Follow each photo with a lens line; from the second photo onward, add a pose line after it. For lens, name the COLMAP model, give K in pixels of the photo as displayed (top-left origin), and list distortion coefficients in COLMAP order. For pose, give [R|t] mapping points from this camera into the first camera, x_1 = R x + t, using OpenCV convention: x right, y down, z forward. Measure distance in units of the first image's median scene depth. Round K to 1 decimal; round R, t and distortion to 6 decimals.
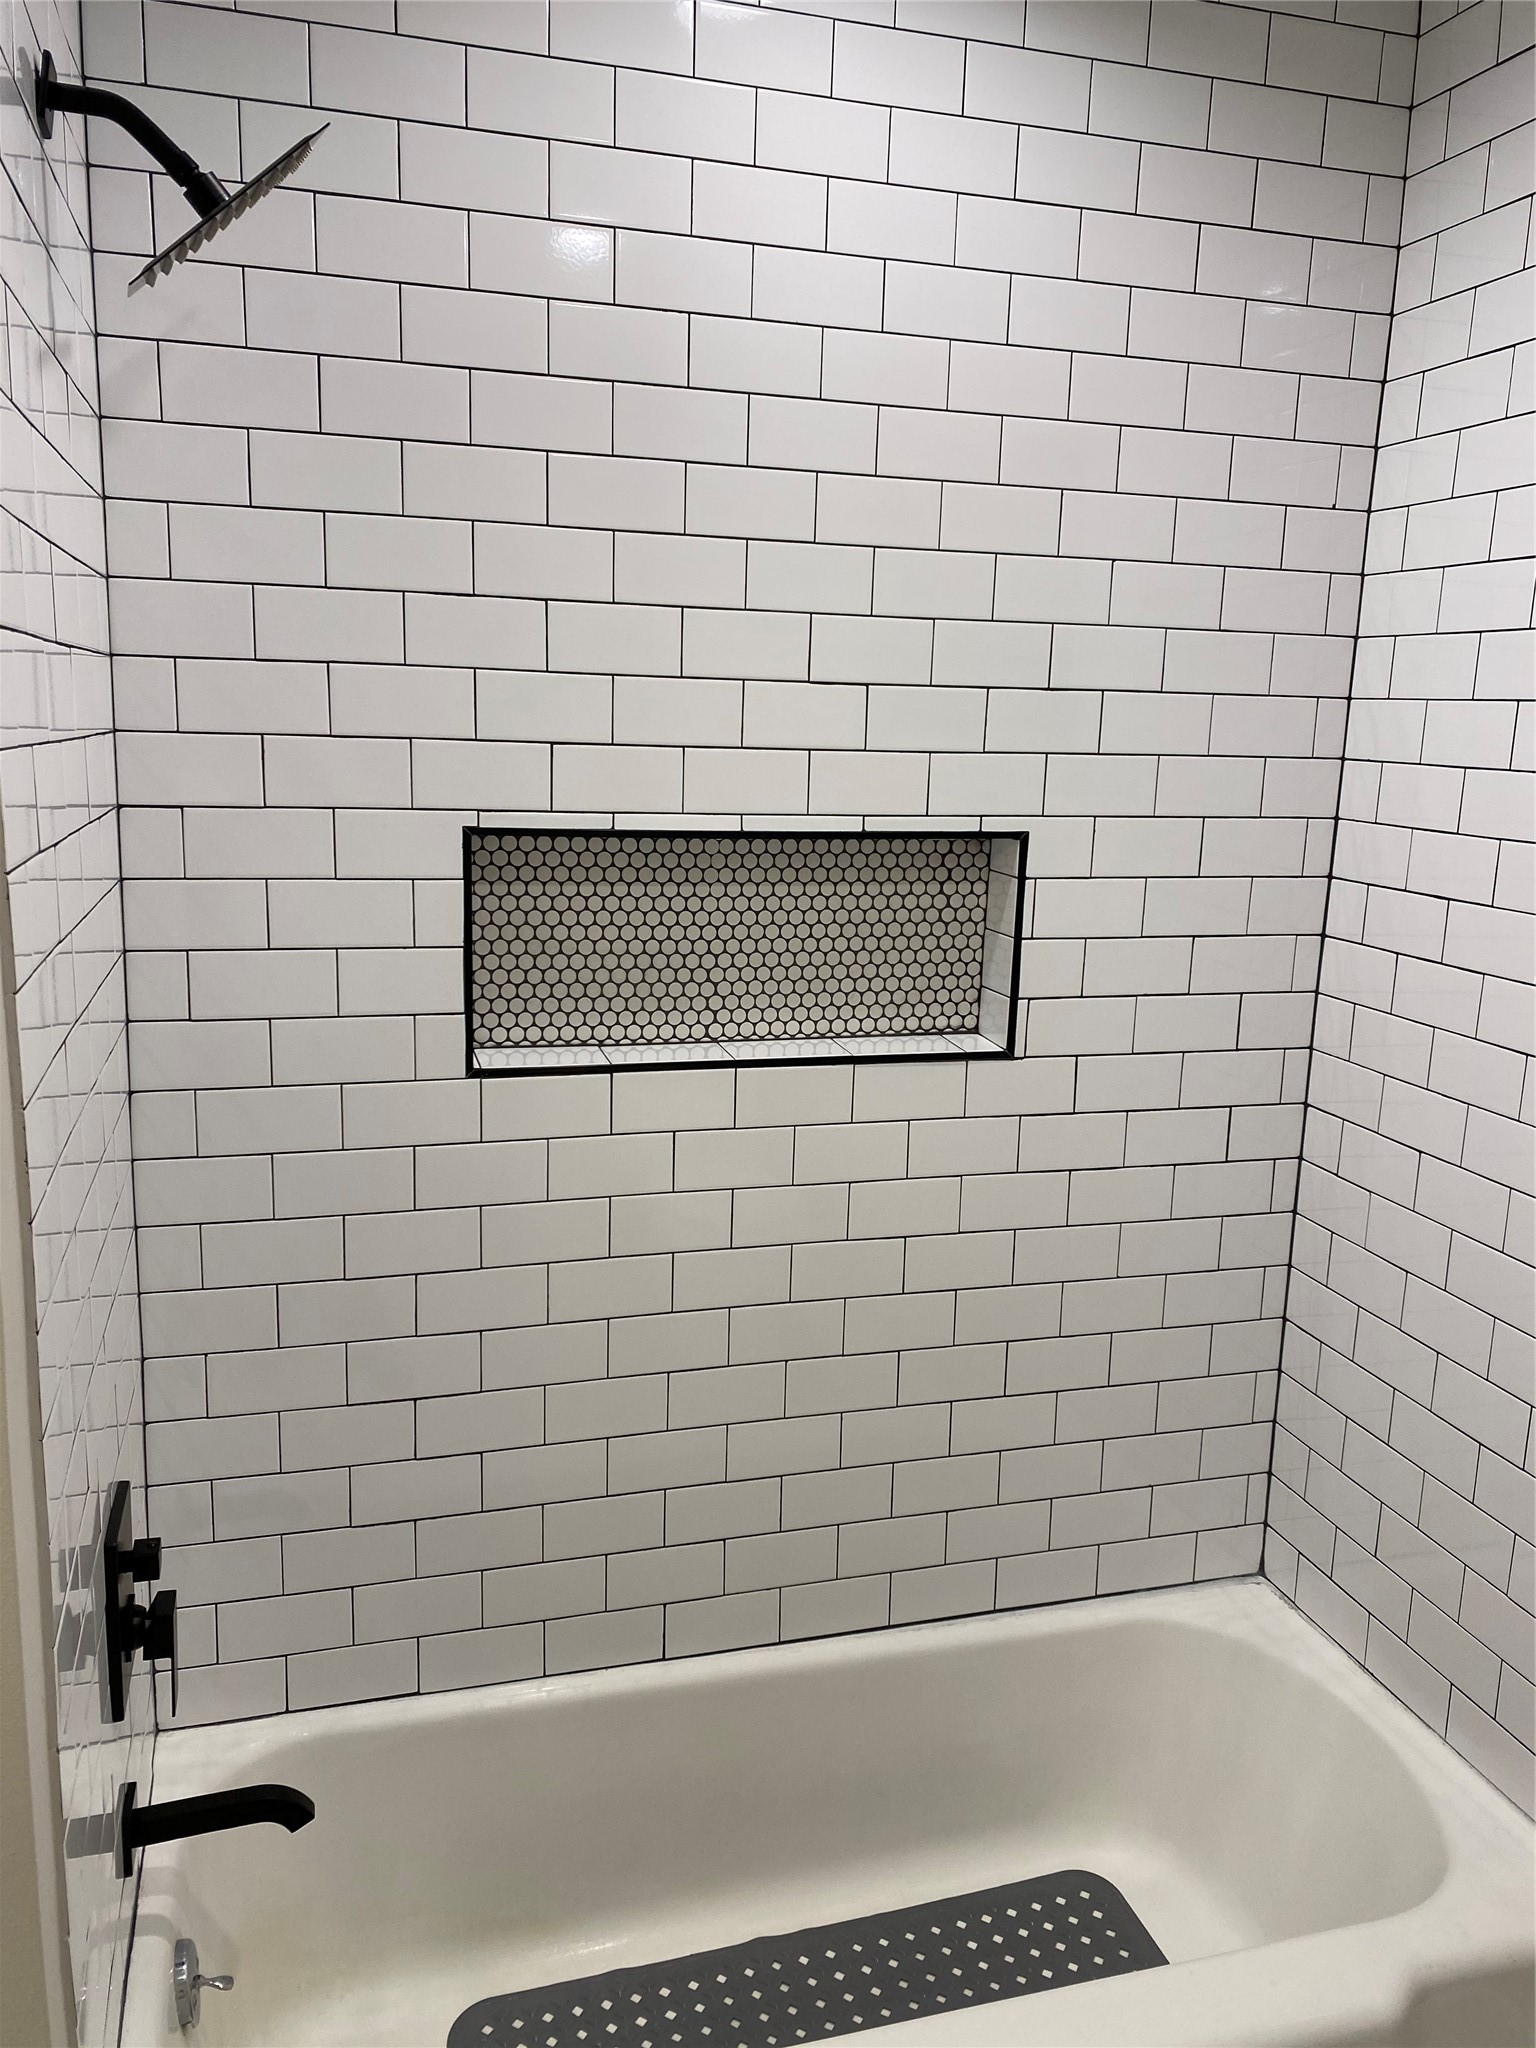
lens RADIAL K [[1568.3, 0, 768.0], [0, 1568.3, 1024.0], [0, 0, 1]] dist [0.017884, -0.010643]
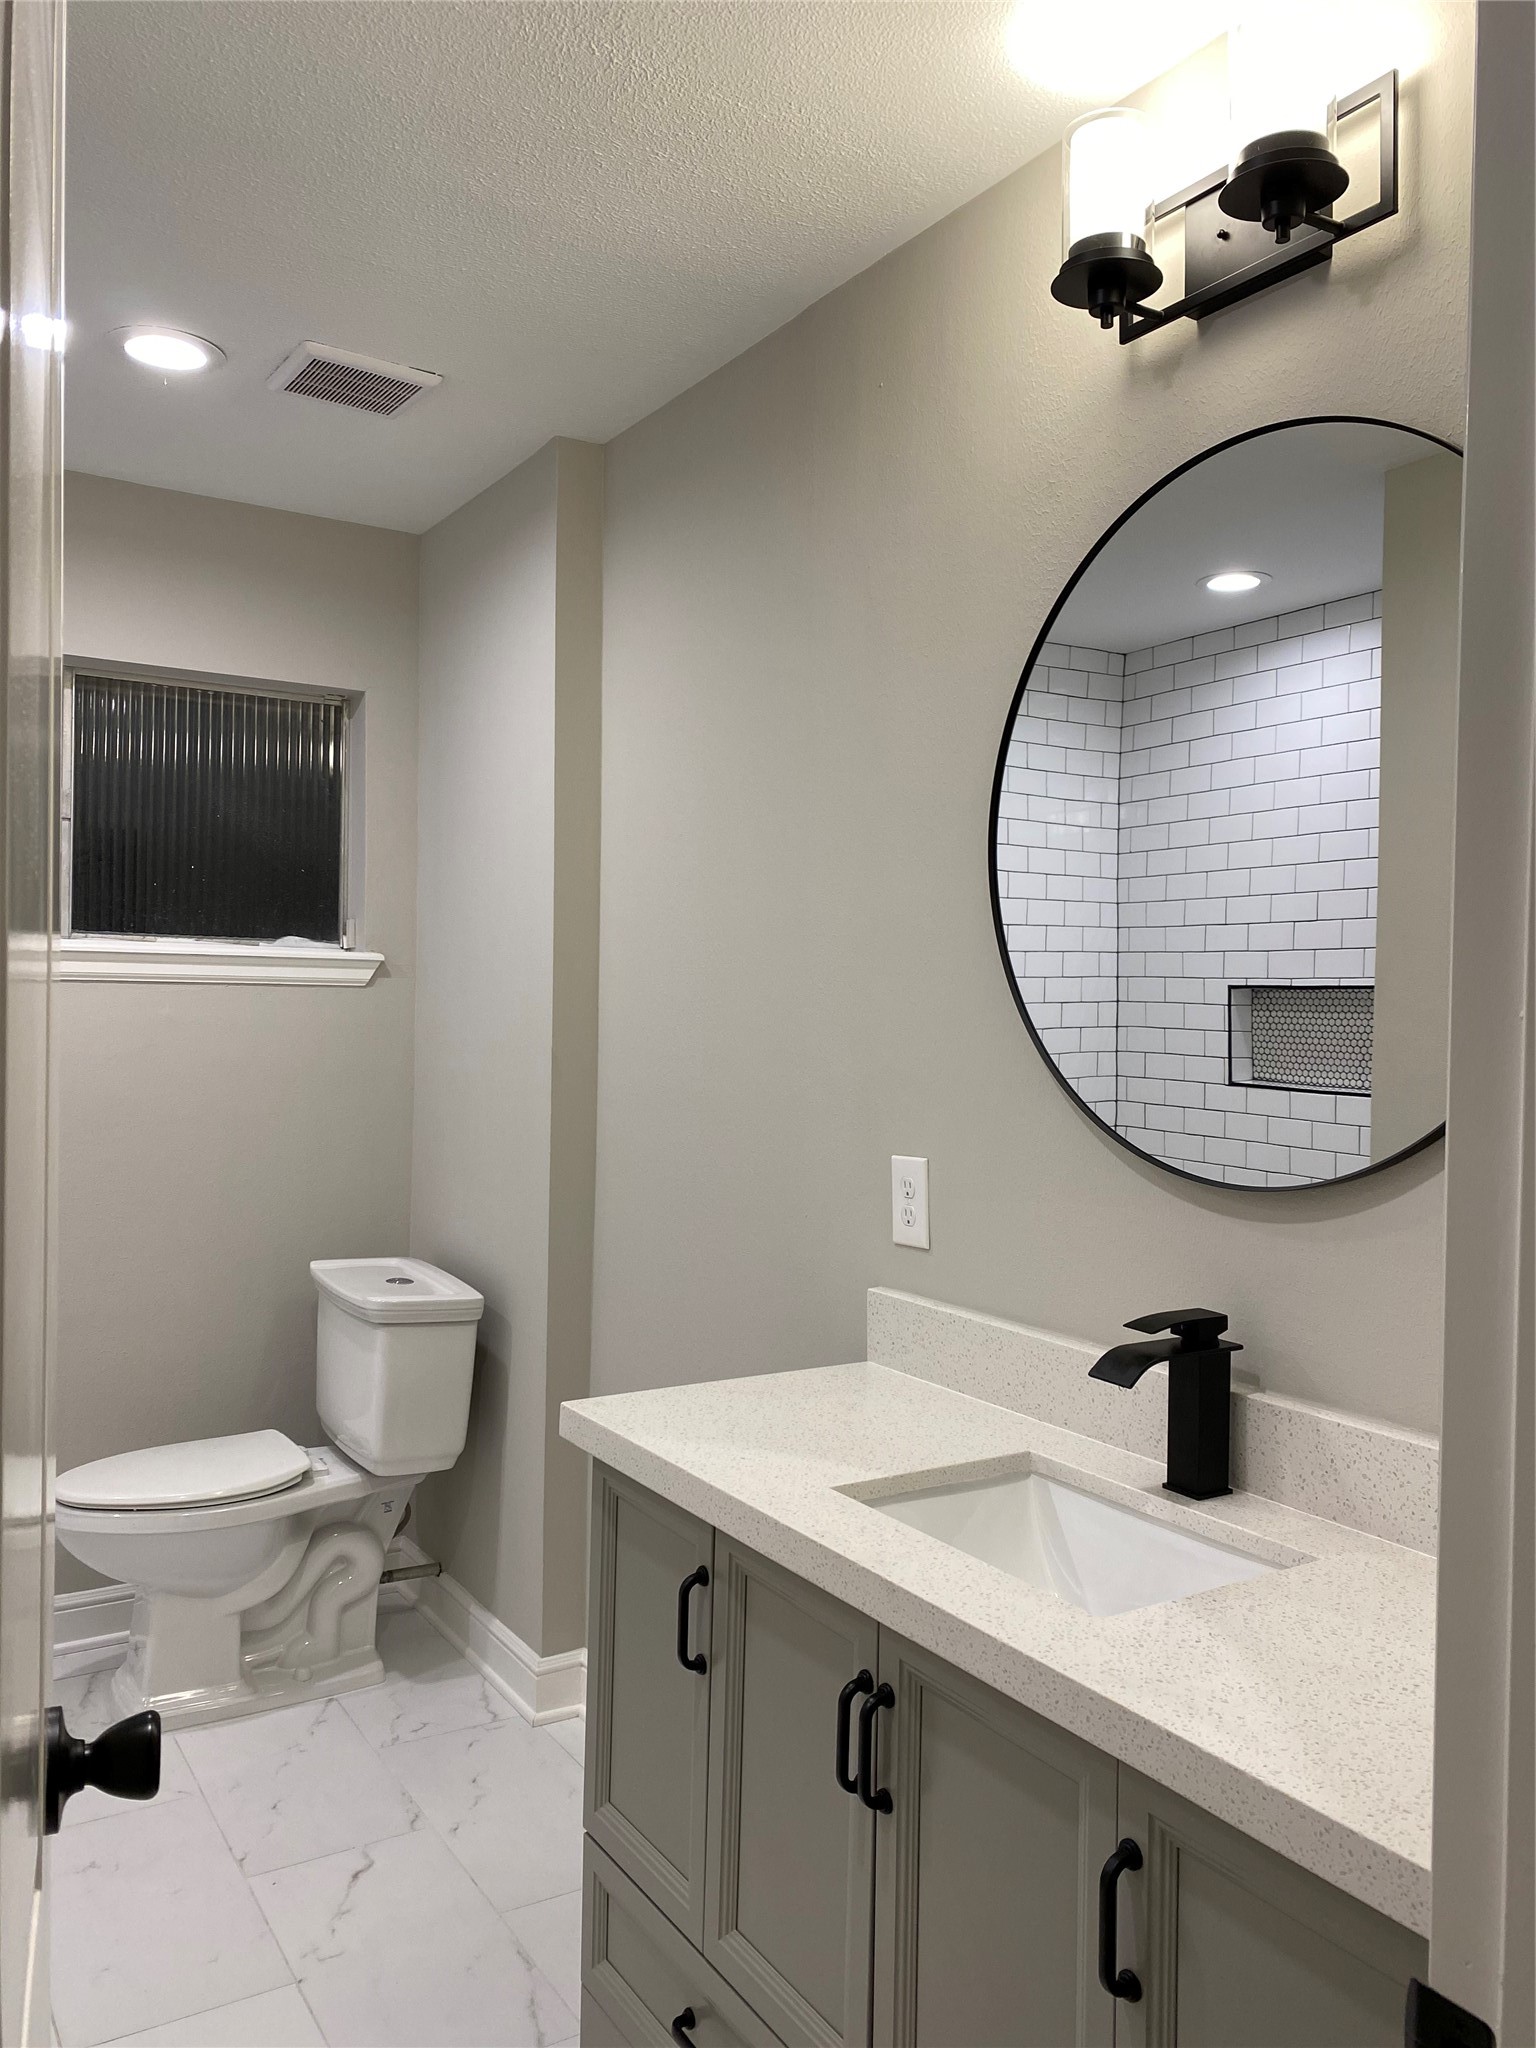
lens RADIAL K [[1568.3, 0, 768.0], [0, 1568.3, 1024.0], [0, 0, 1]] dist [0.017884, -0.010643]
pose [[0.264140, 0.014535, -0.964375, 2.066839], [-0.109449, 0.993879, -0.014998, 0.057495], [0.958254, 0.109511, 0.264114, -0.387414]]
